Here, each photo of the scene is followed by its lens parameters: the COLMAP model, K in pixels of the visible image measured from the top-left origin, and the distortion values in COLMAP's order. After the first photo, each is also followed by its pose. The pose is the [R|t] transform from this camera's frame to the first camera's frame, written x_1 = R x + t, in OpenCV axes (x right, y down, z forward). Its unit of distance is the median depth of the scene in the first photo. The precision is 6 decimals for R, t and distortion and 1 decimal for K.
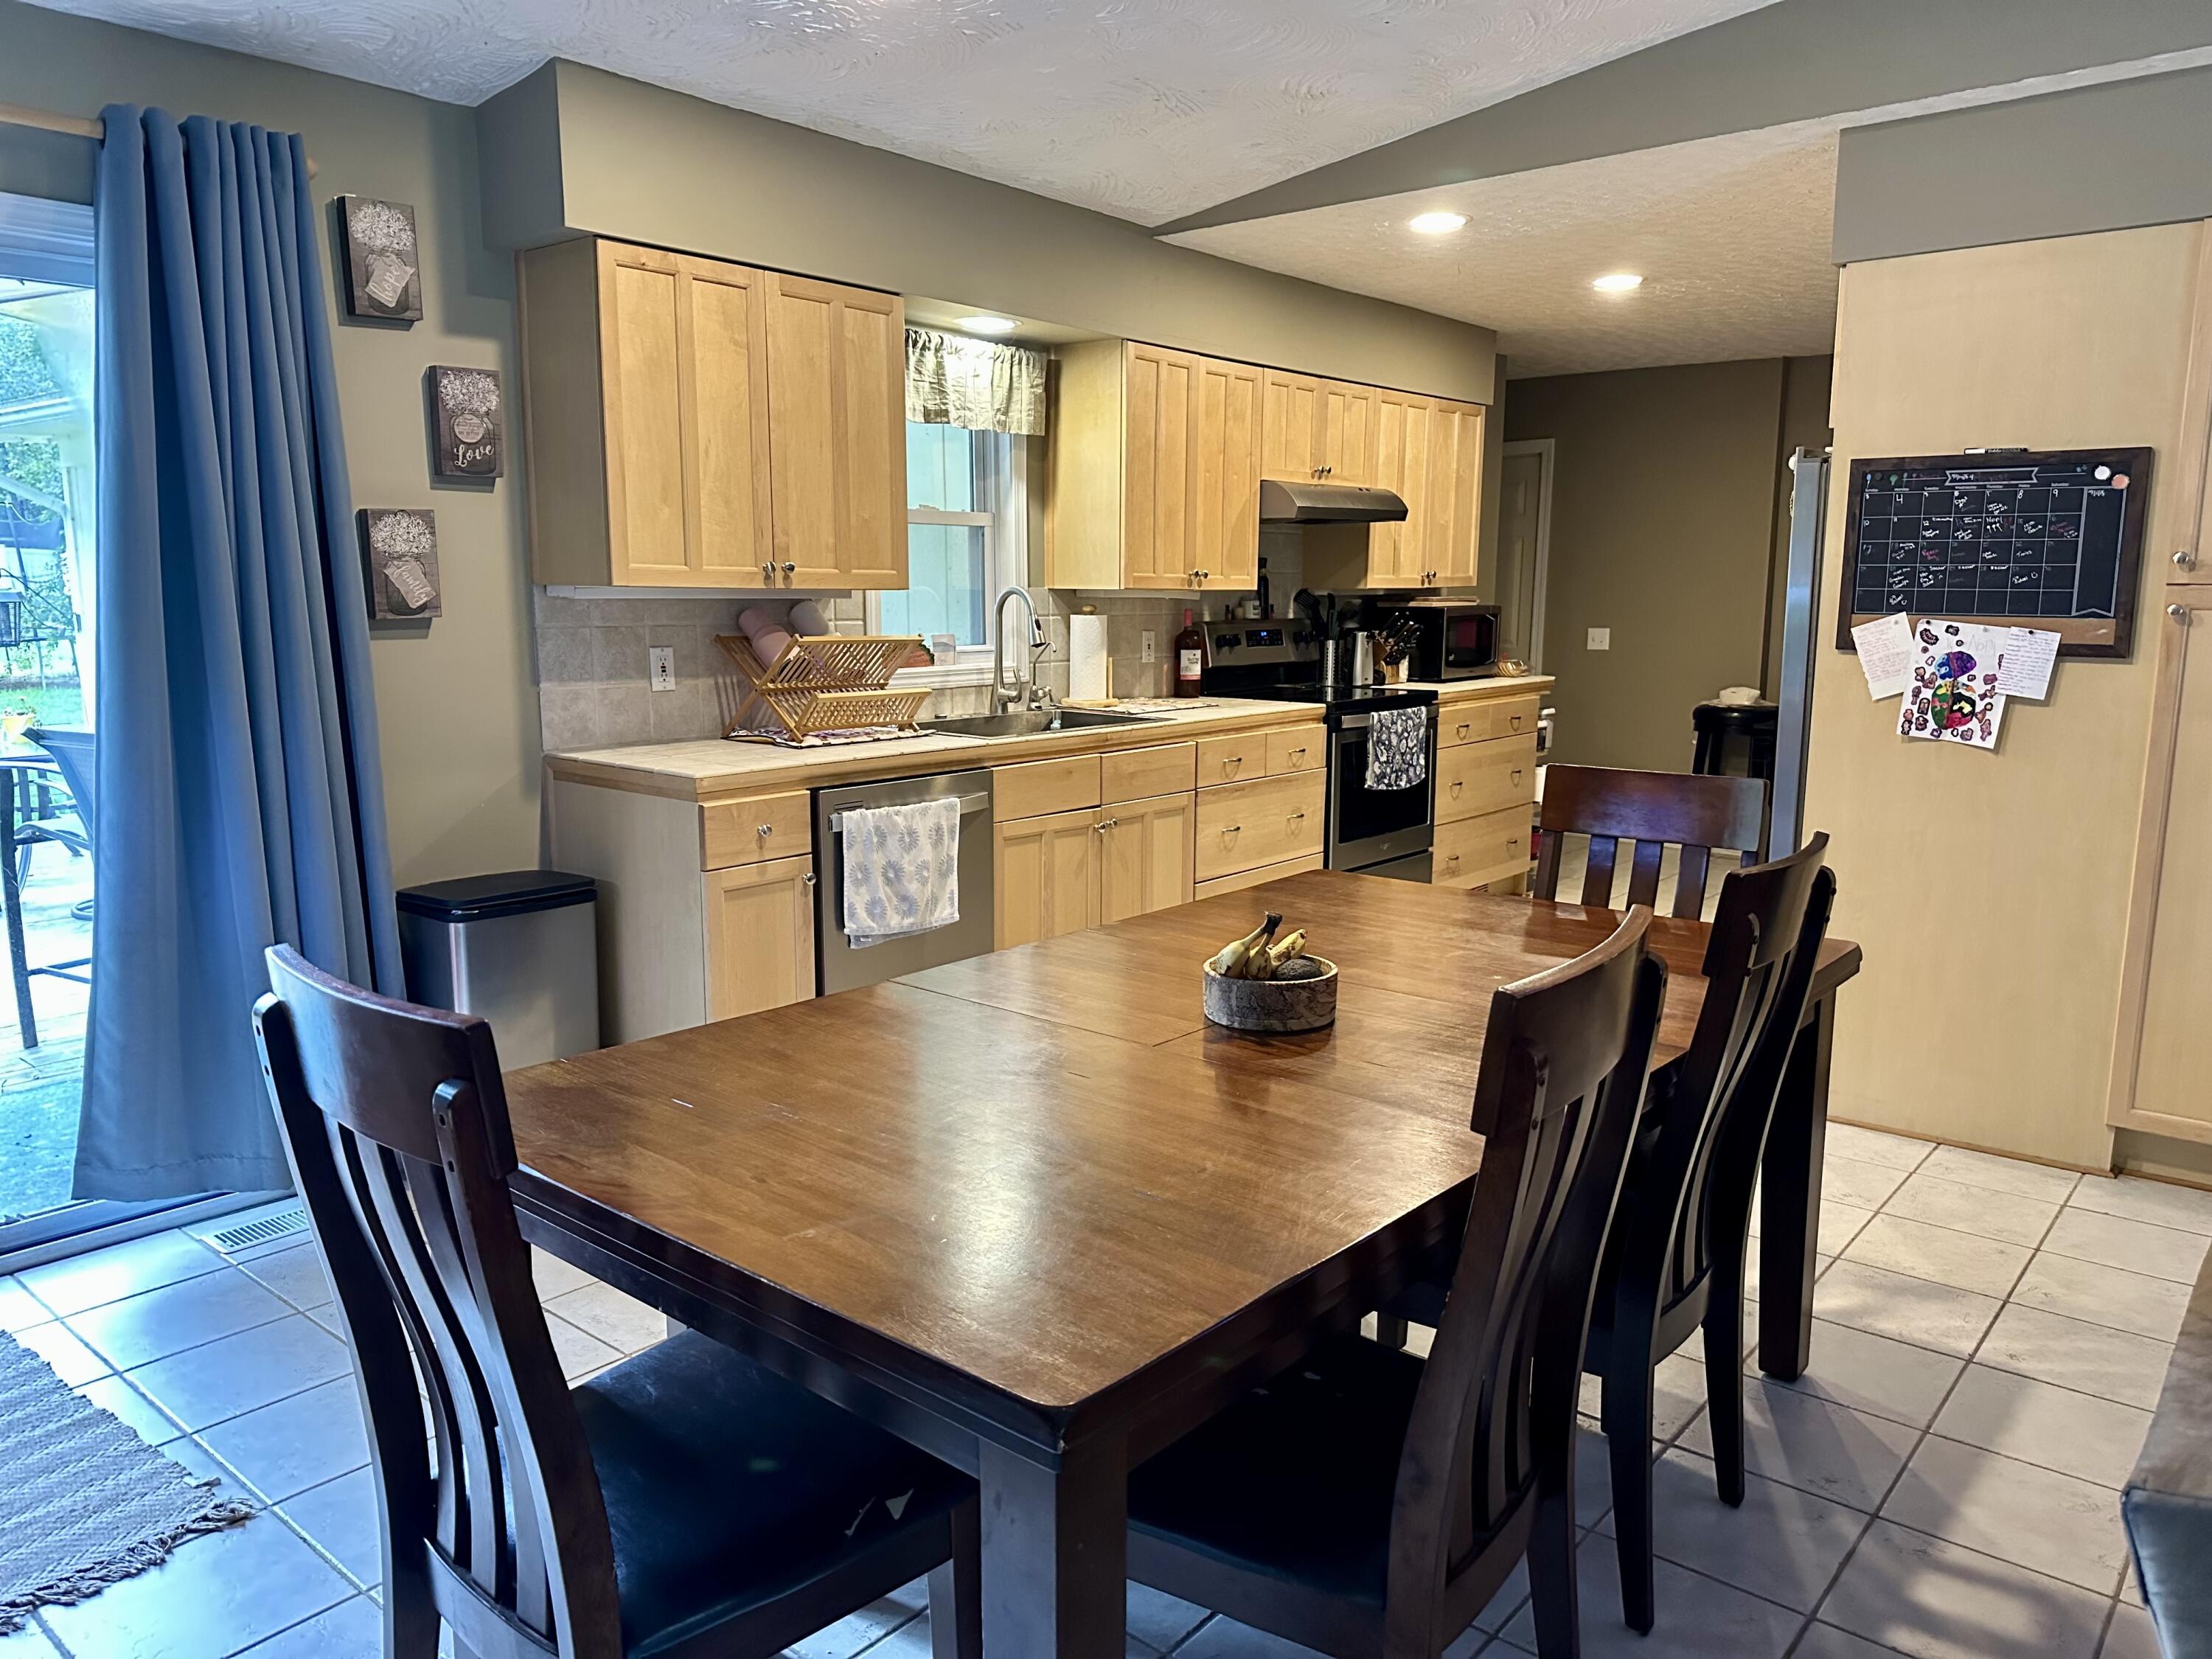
lens RADIAL K [[1542.4, 0, 1105.0], [0, 1542.4, 842.4], [0, 0, 1]] dist [0.109768, -0.171347]
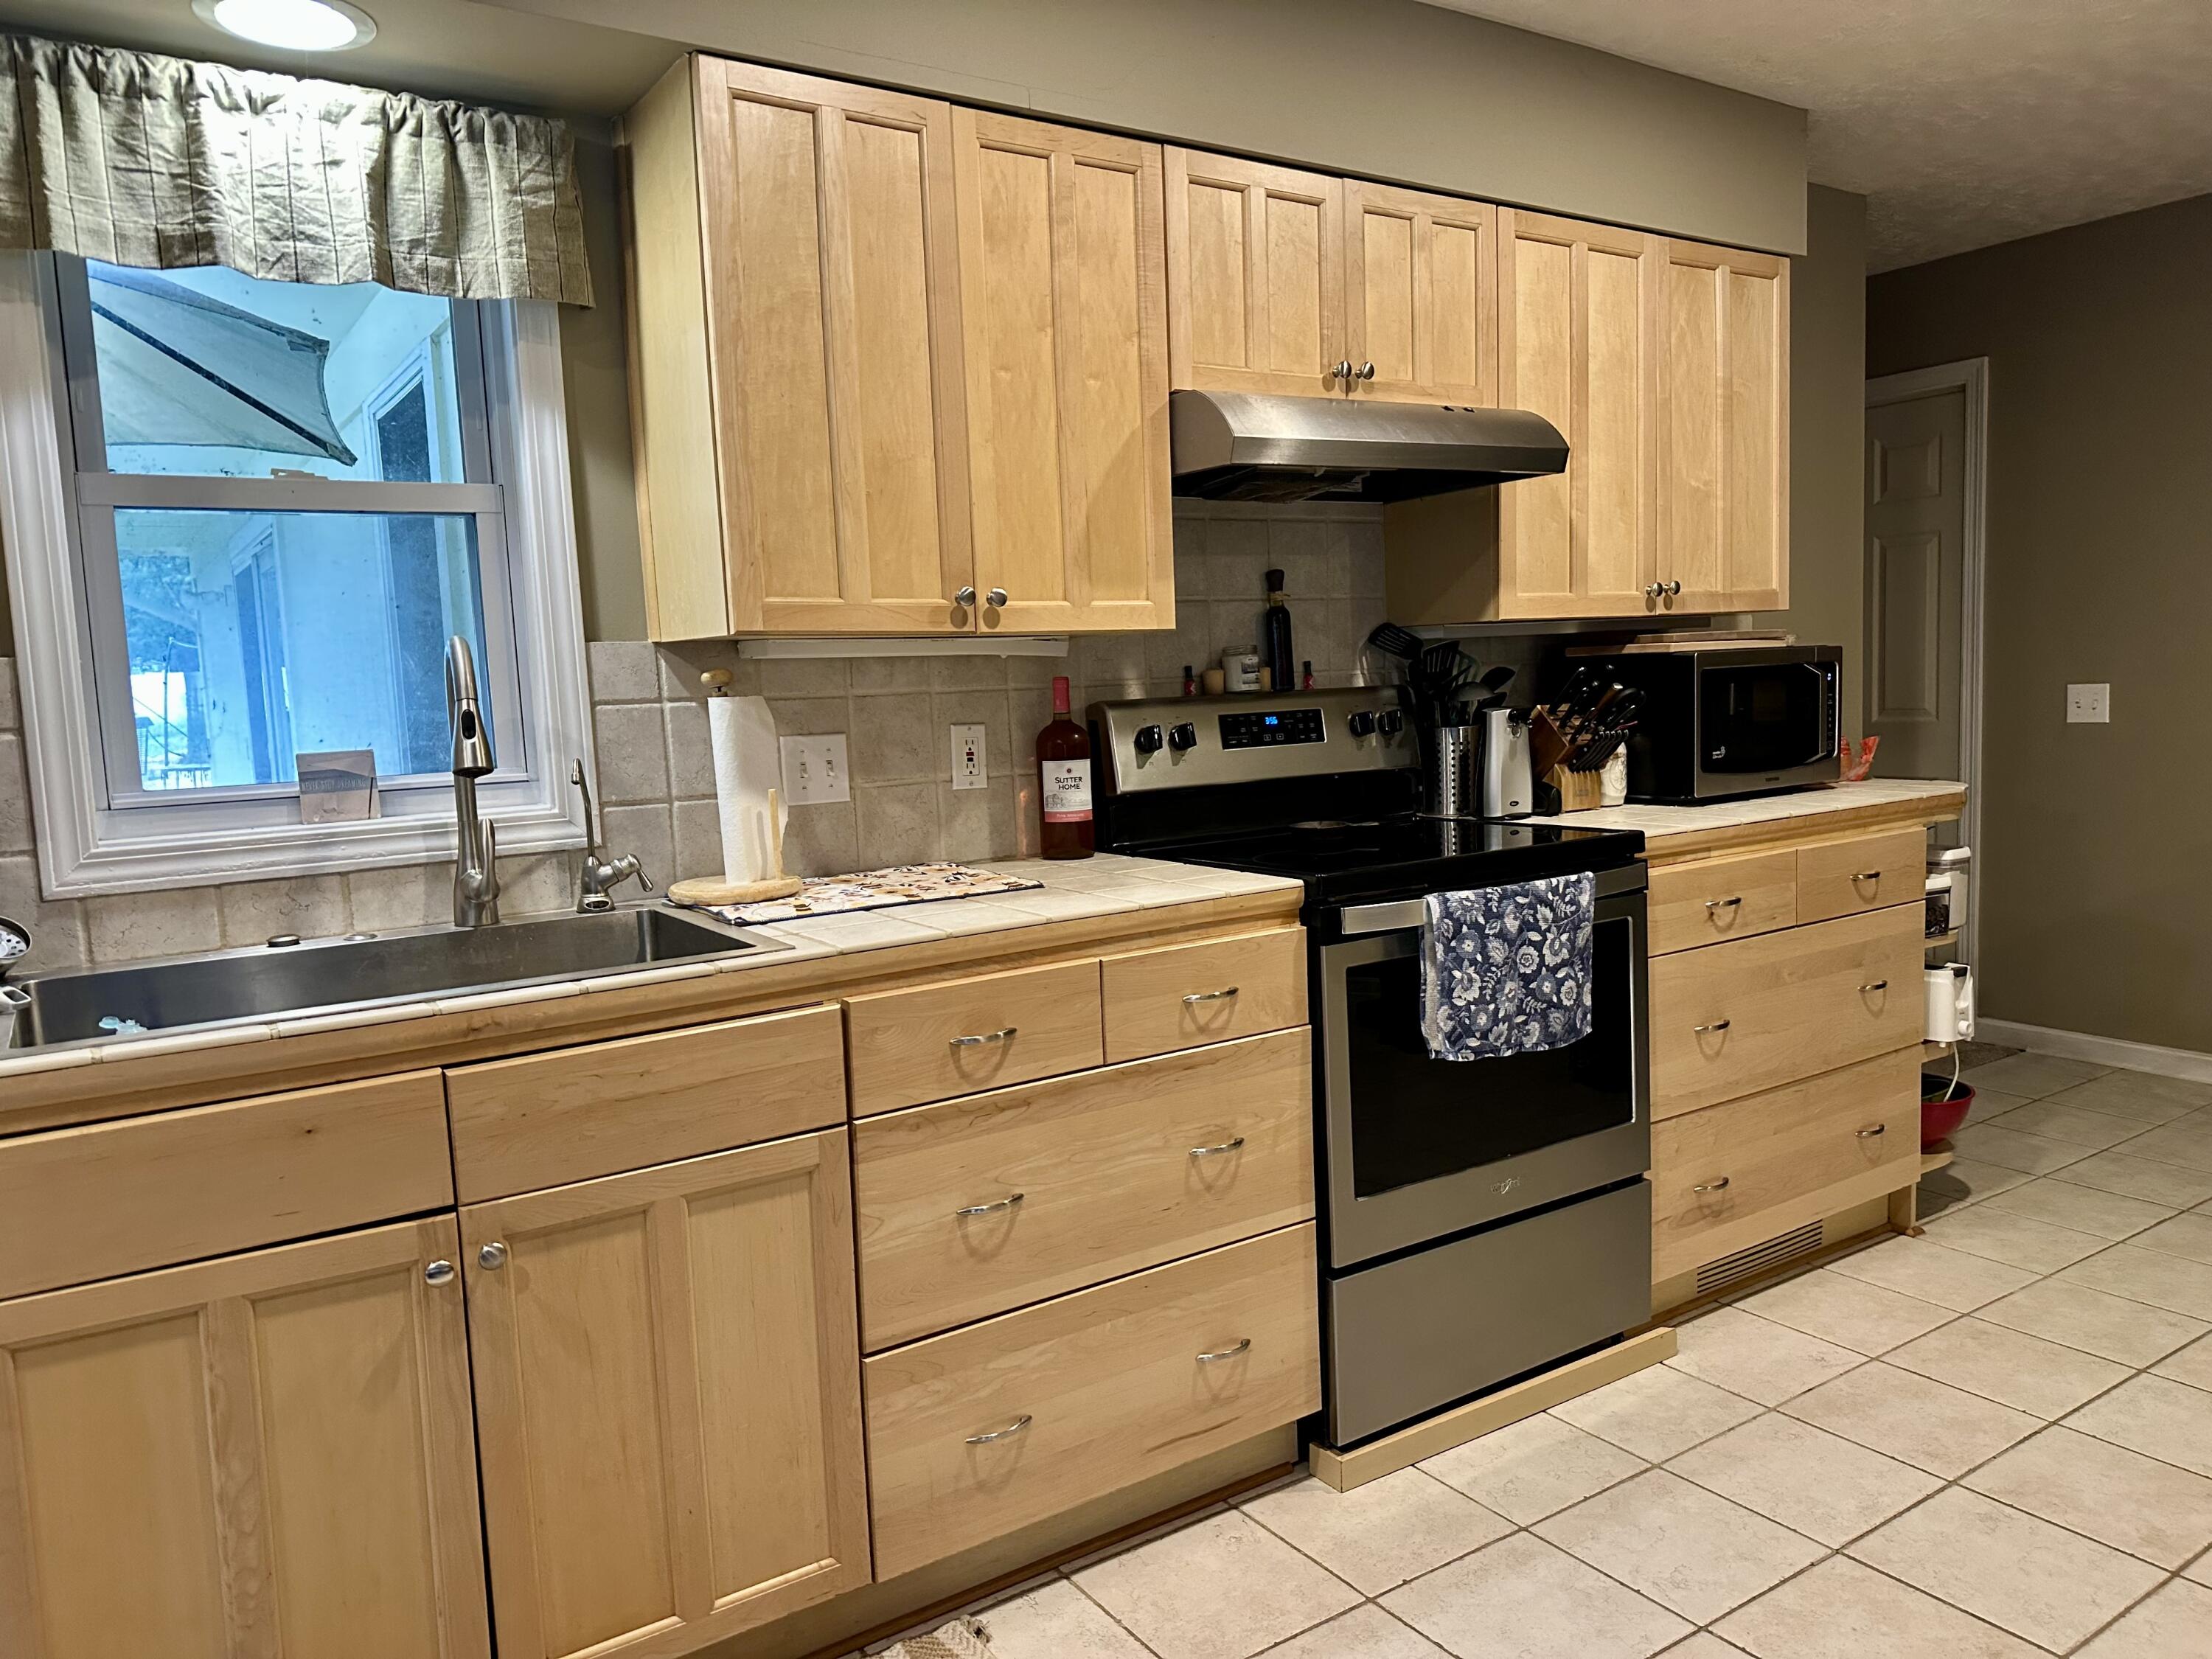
lens RADIAL K [[1542.4, 0, 1105.0], [0, 1542.4, 842.4], [0, 0, 1]] dist [0.109768, -0.171347]
pose [[0.959004, -0.013840, -0.283056, 0.187196], [-0.002013, 0.998449, -0.055640, -0.066593], [0.283387, 0.053929, 0.957488, 0.501248]]
